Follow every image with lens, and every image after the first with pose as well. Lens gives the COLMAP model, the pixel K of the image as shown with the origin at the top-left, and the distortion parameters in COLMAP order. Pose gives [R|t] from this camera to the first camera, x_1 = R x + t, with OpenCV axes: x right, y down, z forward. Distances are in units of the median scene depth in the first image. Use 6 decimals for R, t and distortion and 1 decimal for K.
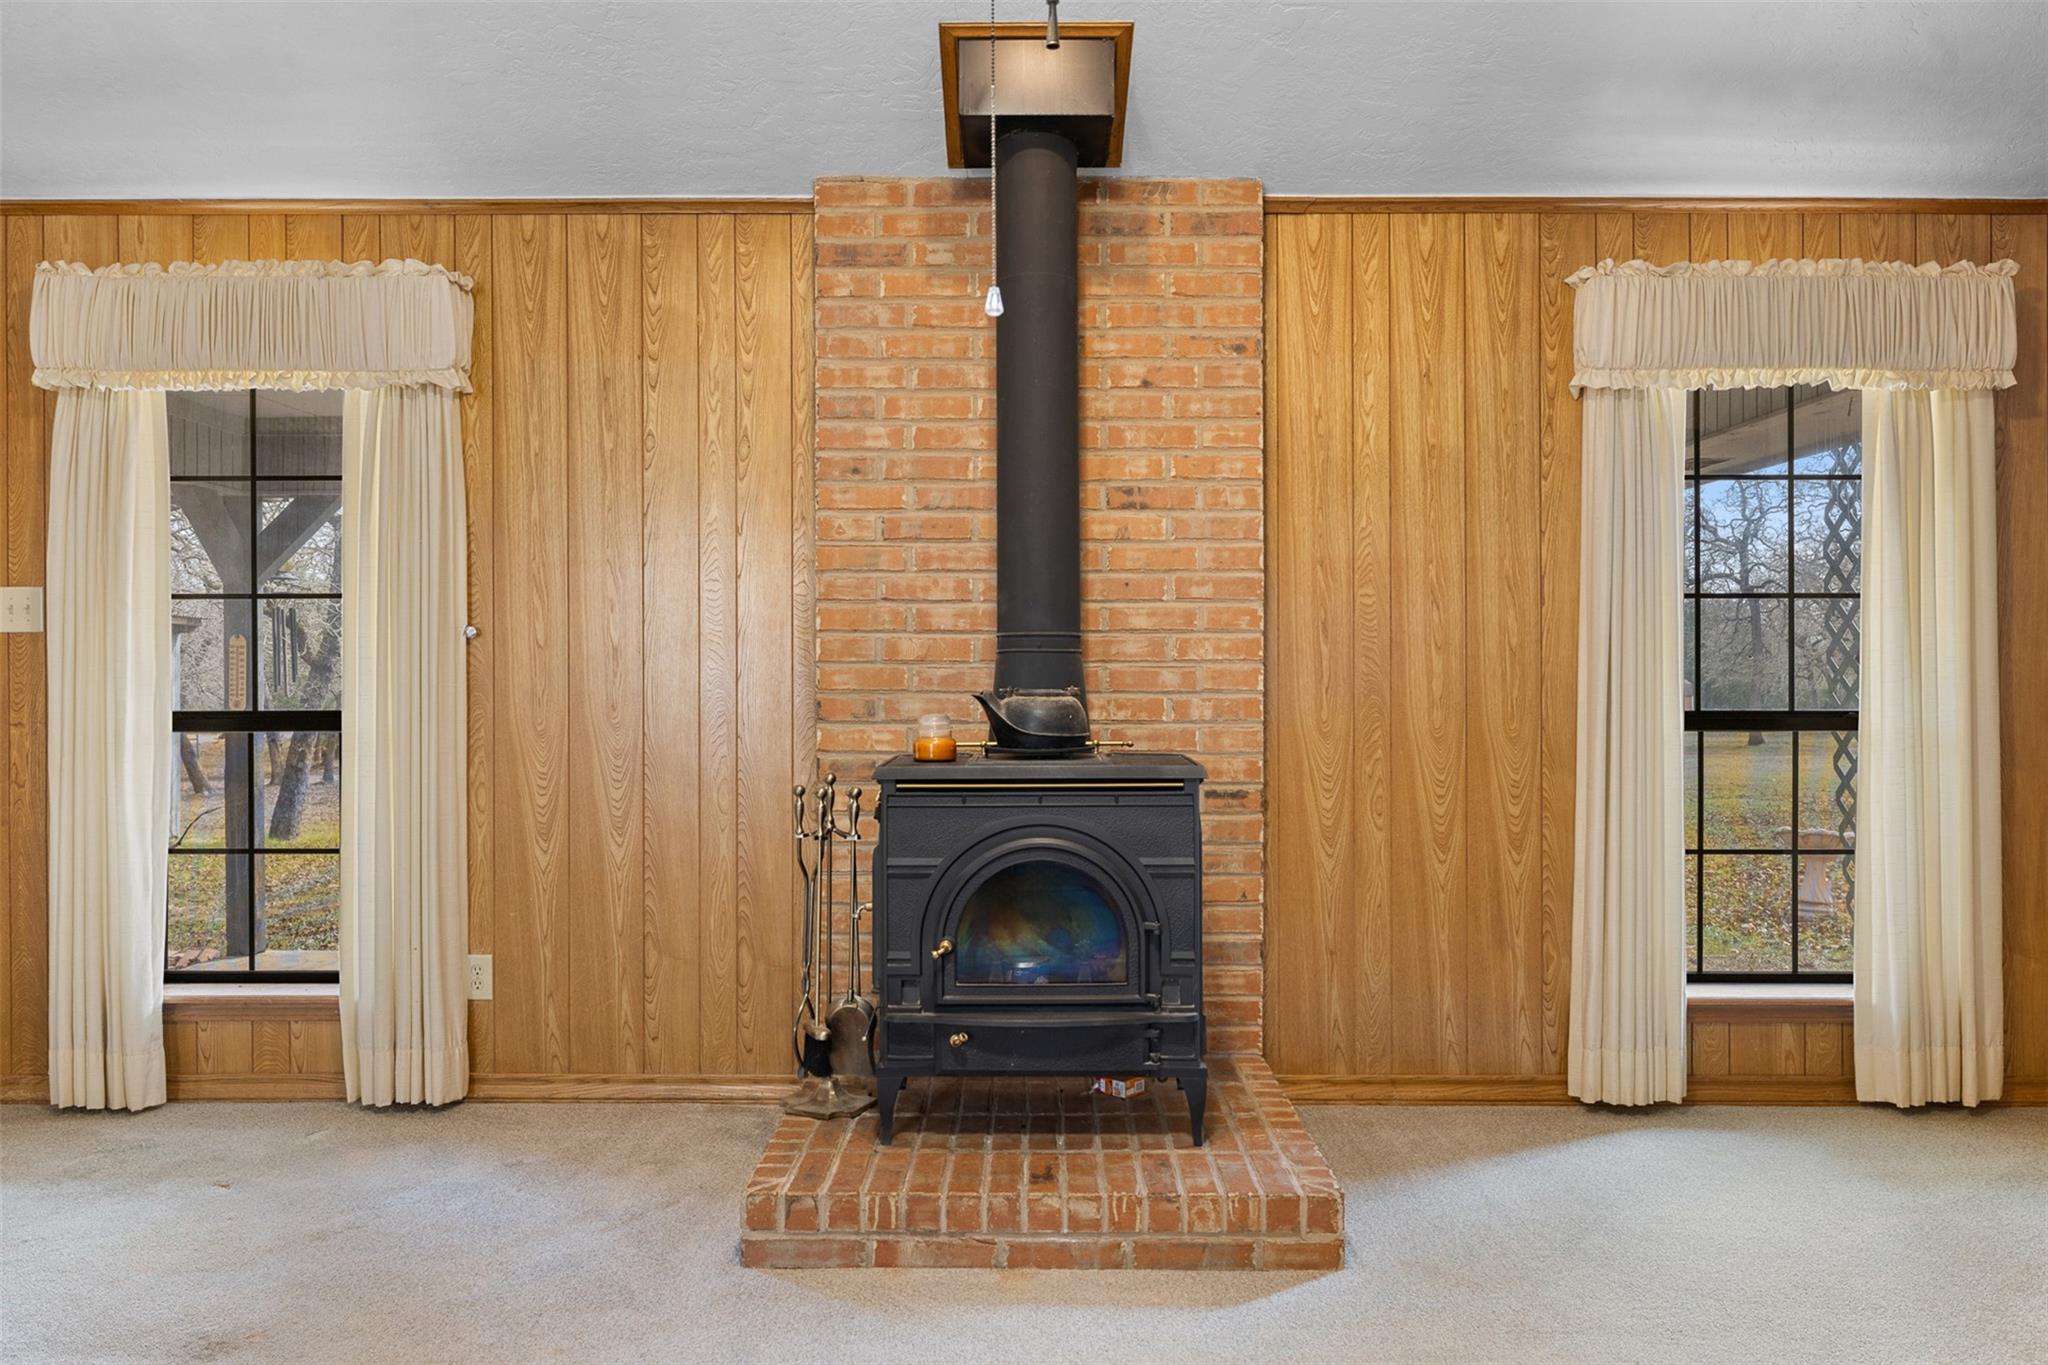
lens RADIAL K [[1480.7, 0, 1042.0], [0, 1480.7, 688.4], [0, 0, 1]] dist [-0.007915, 0.013541]
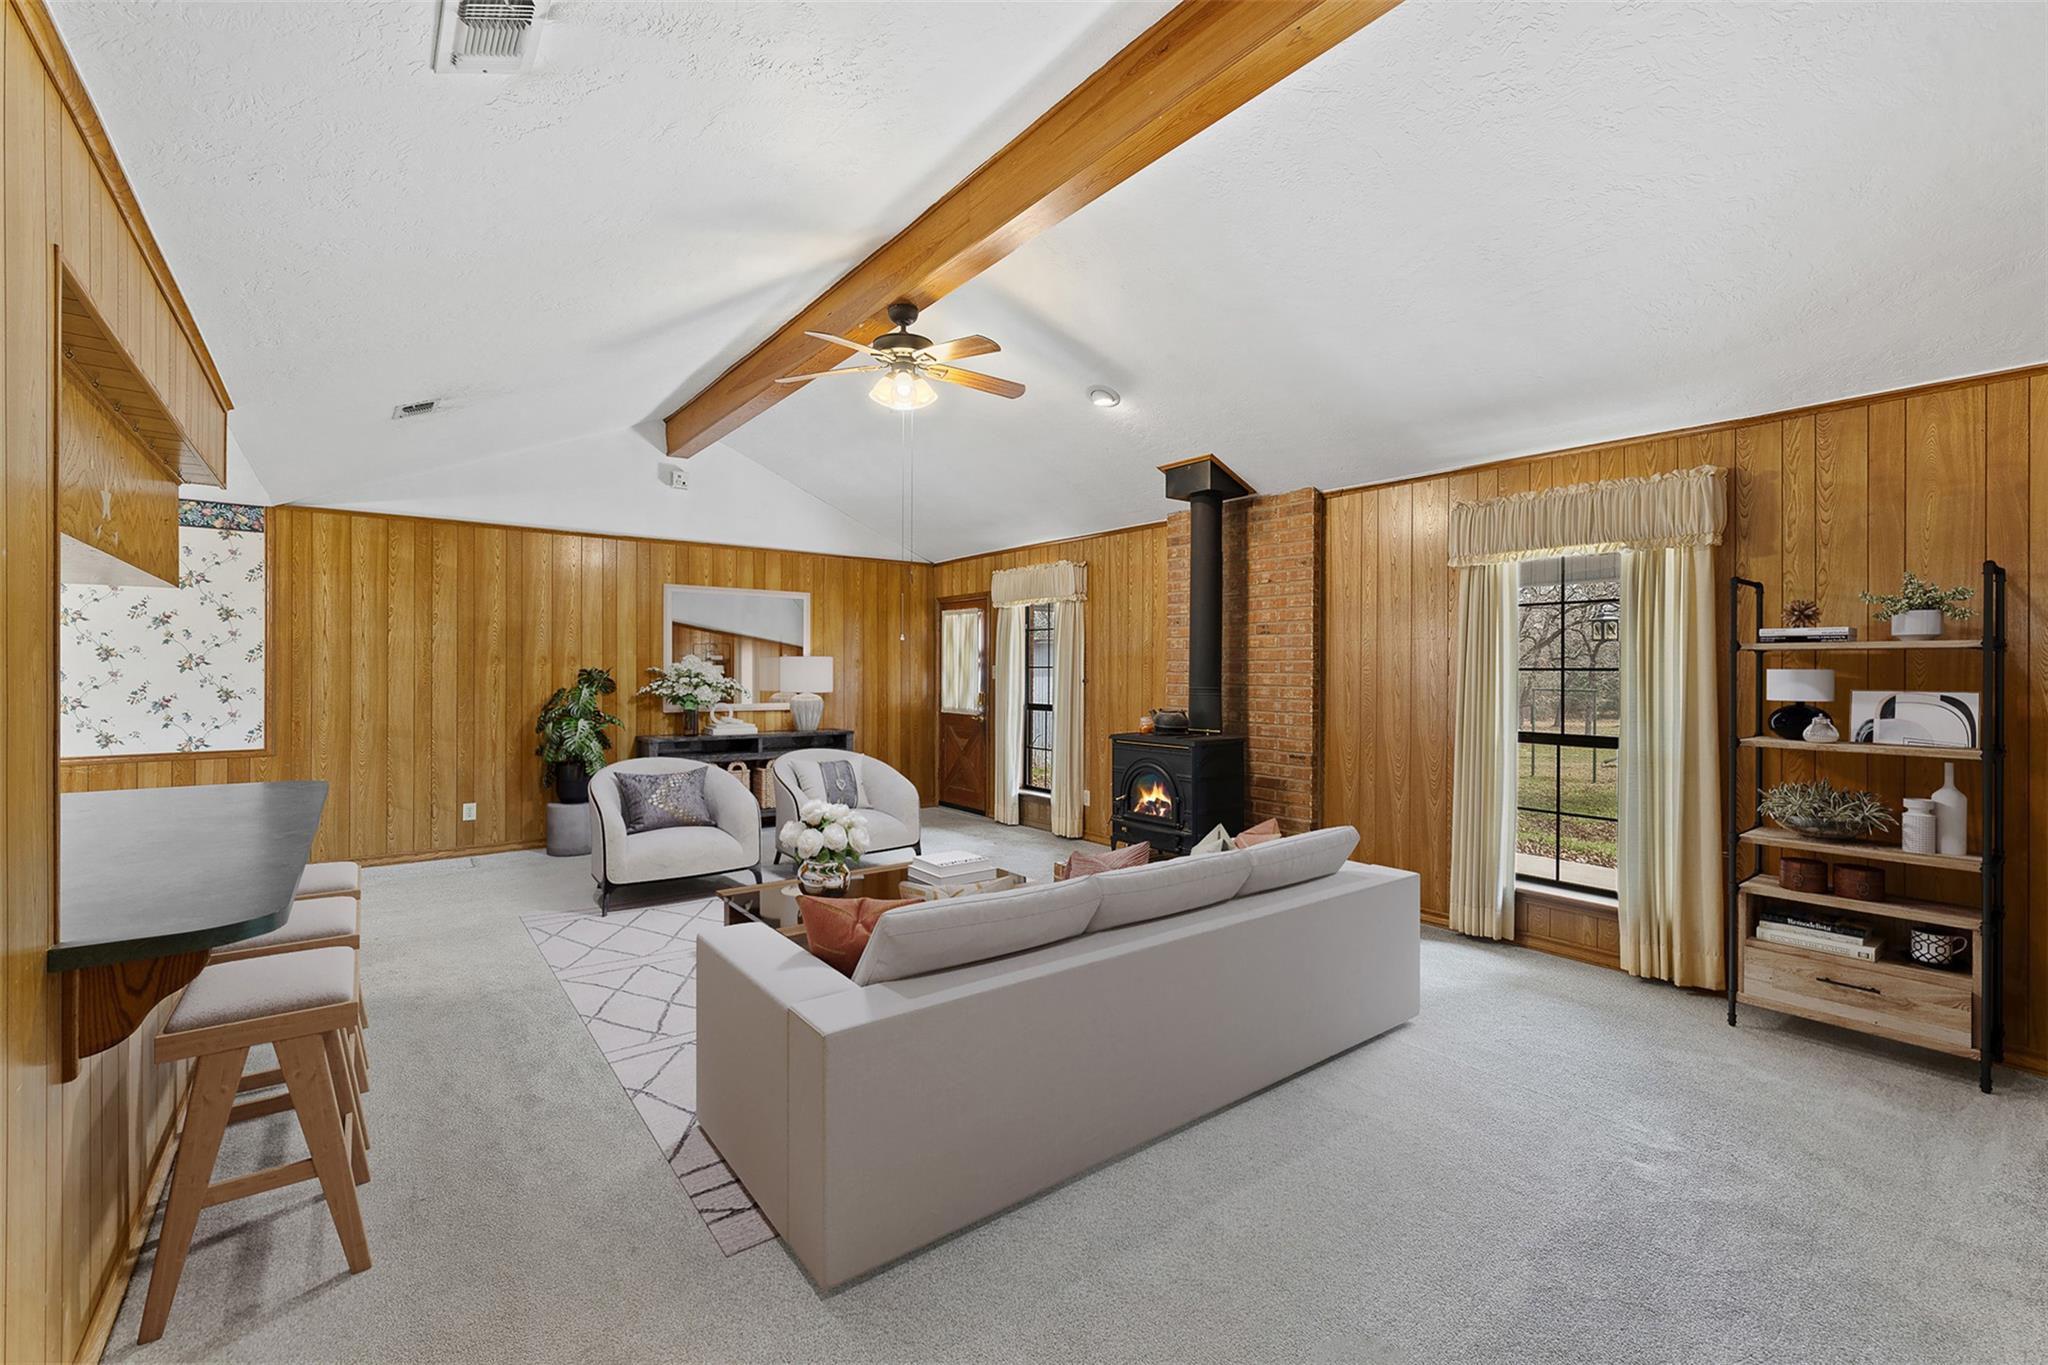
lens RADIAL K [[889.1, 0, 1015.0], [0, 889.1, 669.0], [0, 0, 1]] dist [0.001462, 0.000591]
pose [[0.597642, 0.003802, -0.801754, 0.968615], [-0.011403, 0.999928, -0.003758, -0.054866], [0.801682, 0.011389, 0.597643, -0.177434]]
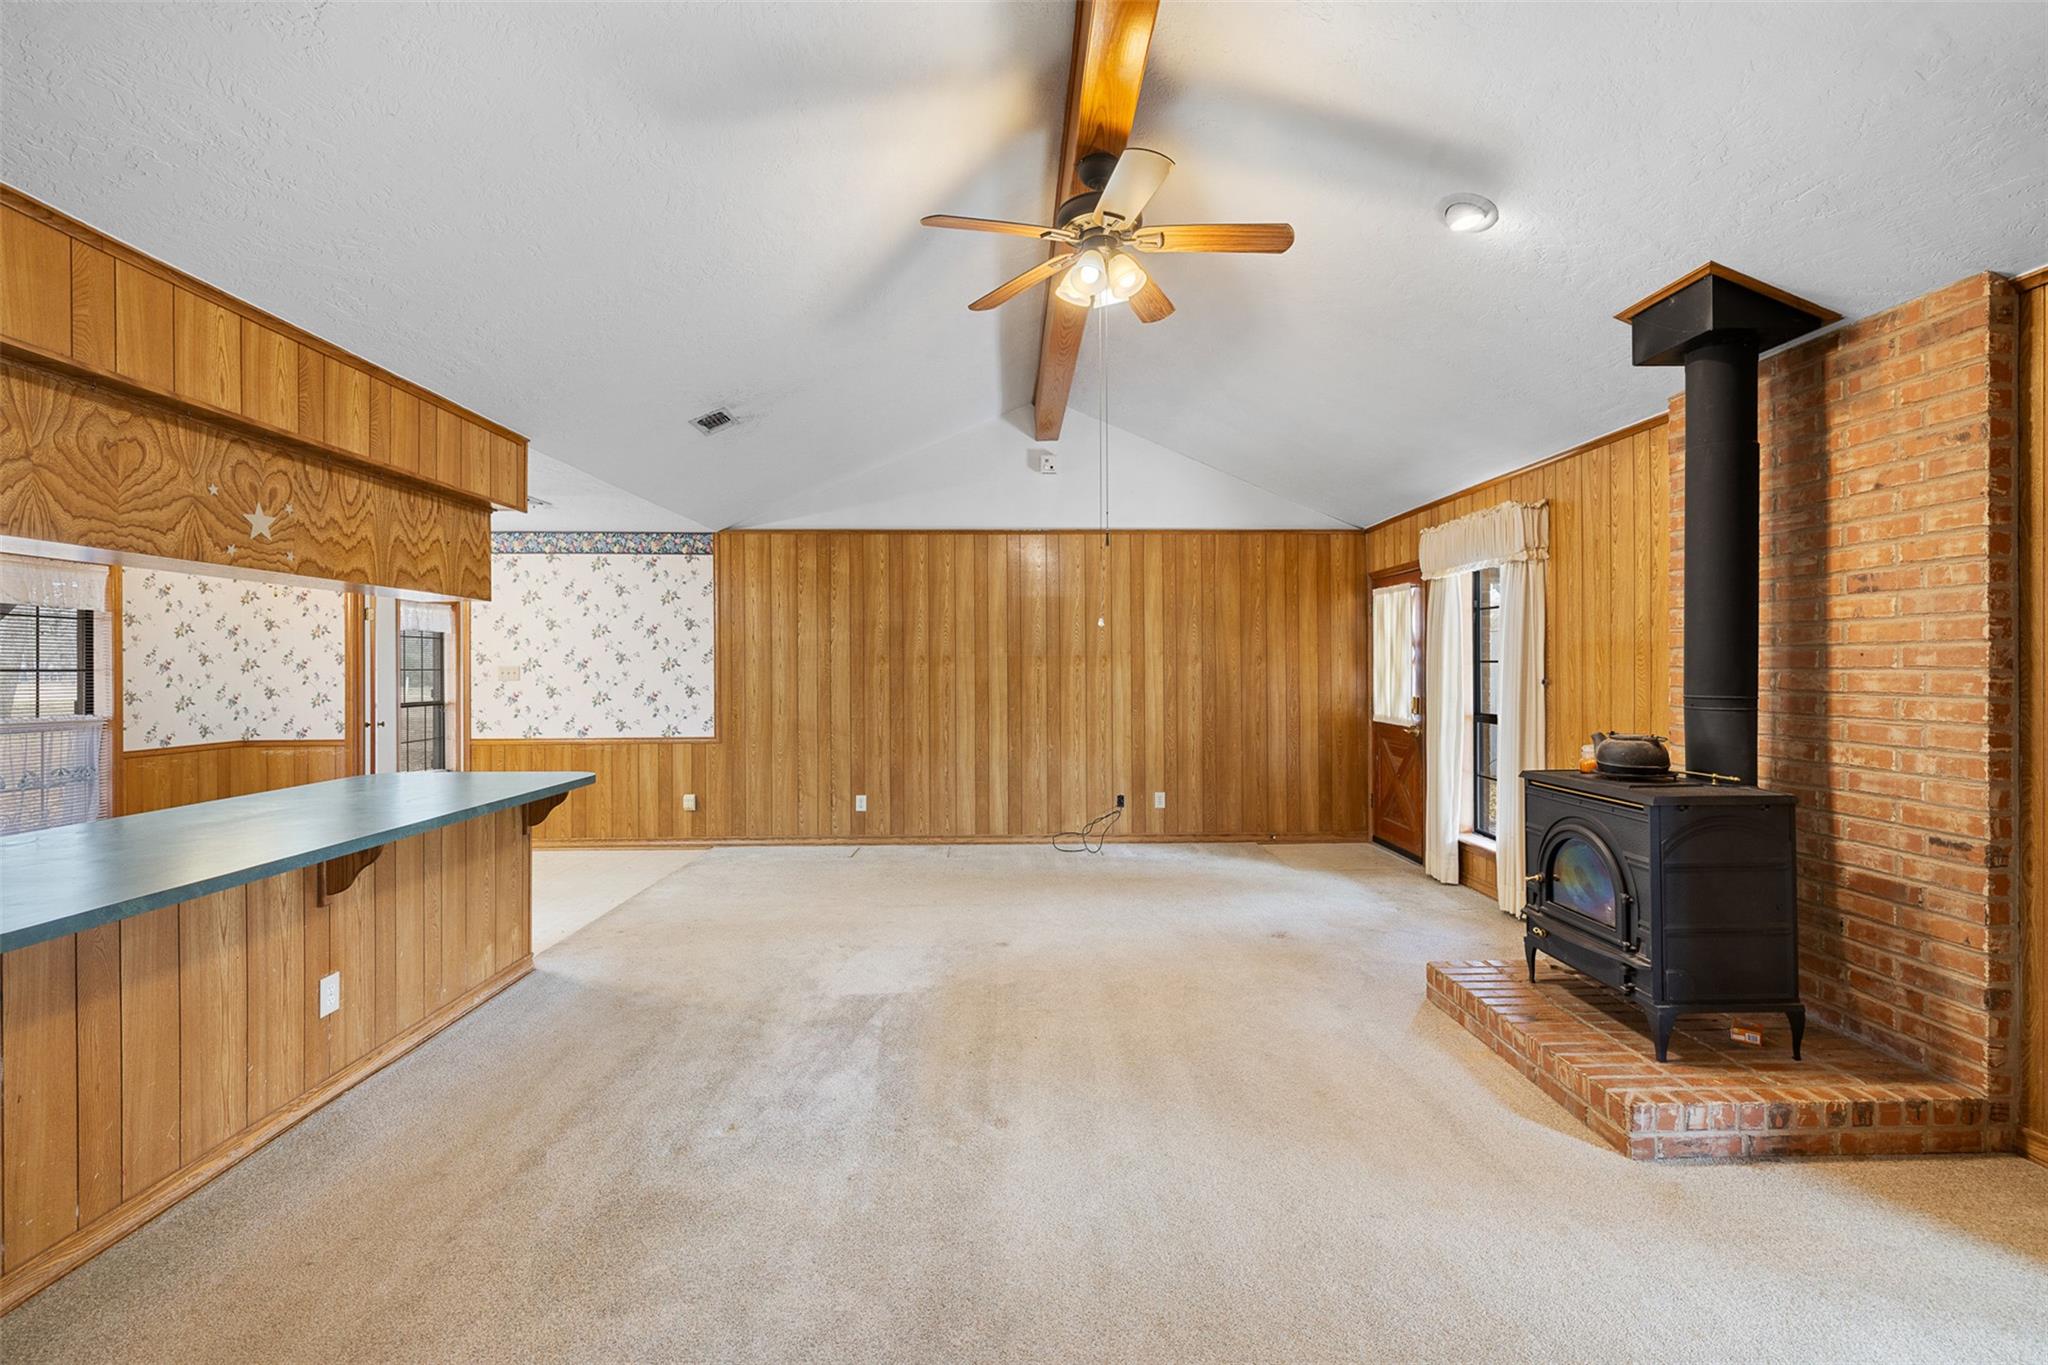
lens RADIAL K [[889.1, 0, 1010.1], [0, 889.1, 667.7], [0, 0, 1]] dist [0.001462, 0.000591]
pose [[0.005683, 0.004430, -0.999974, 0.785162], [-0.003868, 0.999983, 0.004409, -0.060099], [0.999976, 0.003843, 0.005700, 0.295768]]
